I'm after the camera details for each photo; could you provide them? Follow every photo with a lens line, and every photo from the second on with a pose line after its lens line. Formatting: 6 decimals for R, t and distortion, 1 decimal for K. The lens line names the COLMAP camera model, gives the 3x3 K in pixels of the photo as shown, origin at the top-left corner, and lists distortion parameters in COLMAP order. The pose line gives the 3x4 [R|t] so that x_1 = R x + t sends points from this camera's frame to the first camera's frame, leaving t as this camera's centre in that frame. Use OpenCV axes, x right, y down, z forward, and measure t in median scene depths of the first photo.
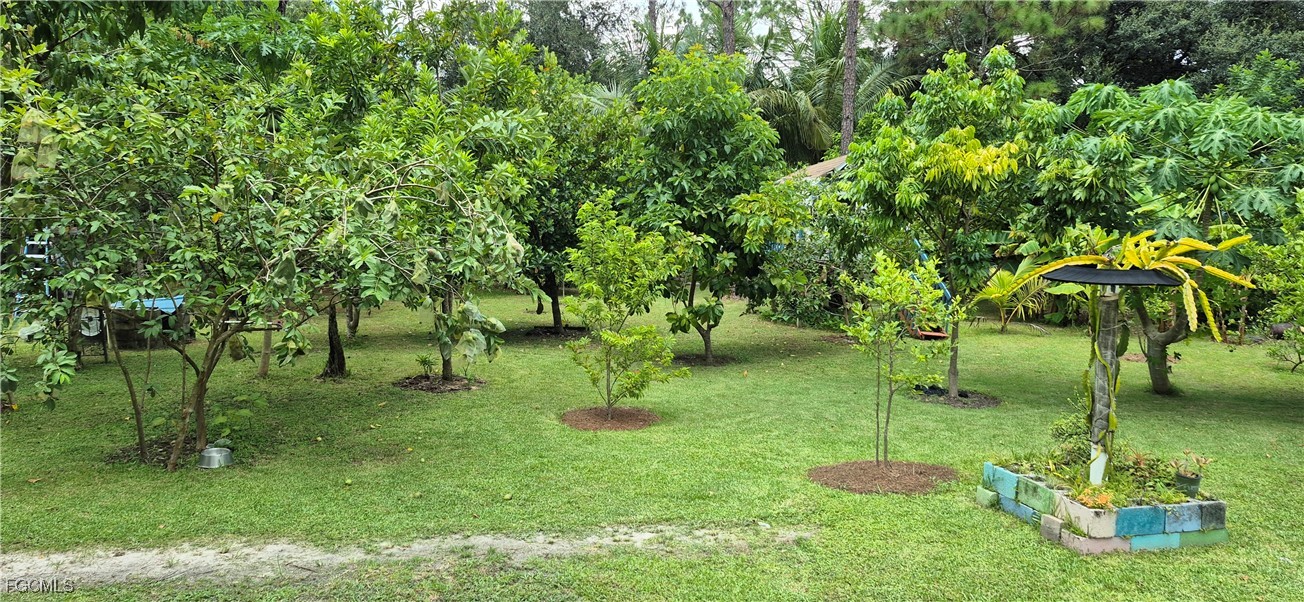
lens RADIAL K [[876.6, 0, 655.7], [0, 876.6, 314.9], [0, 0, 1]] dist [0.007177, -0.033779]
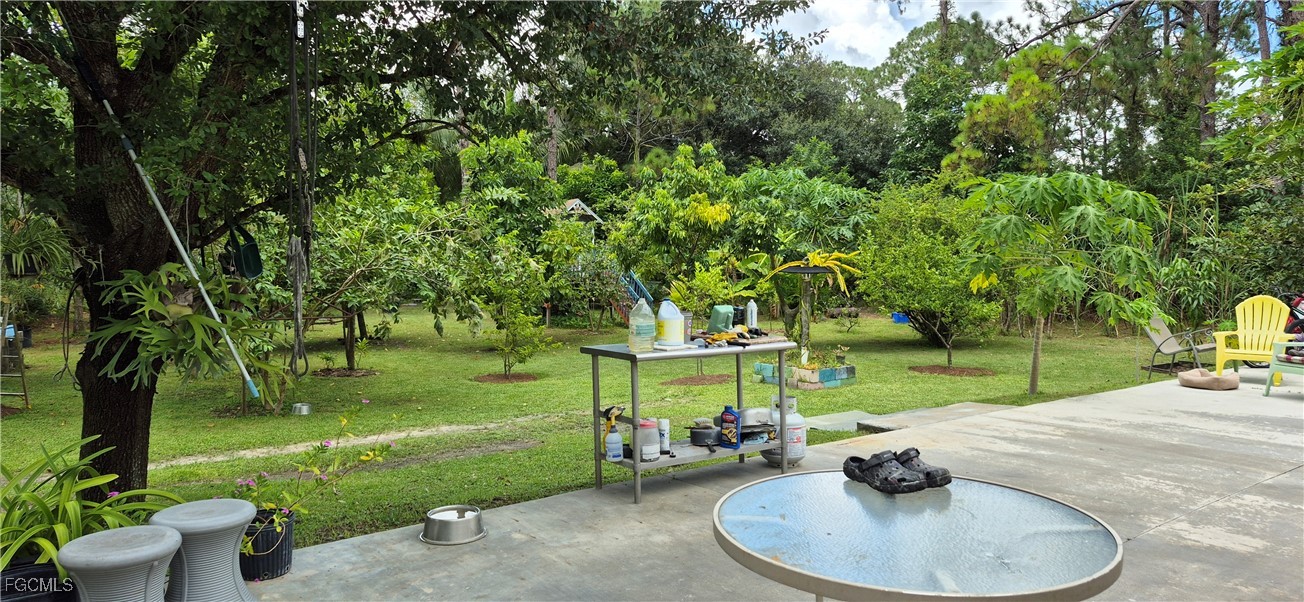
lens RADIAL K [[876.6, 0, 655.7], [0, 876.6, 314.9], [0, 0, 1]] dist [0.007177, -0.033779]
pose [[0.893860, -0.047156, 0.445859, -0.876415], [0.061253, 0.997973, -0.017250, 0.089366], [-0.444142, 0.042729, 0.894937, -0.880539]]
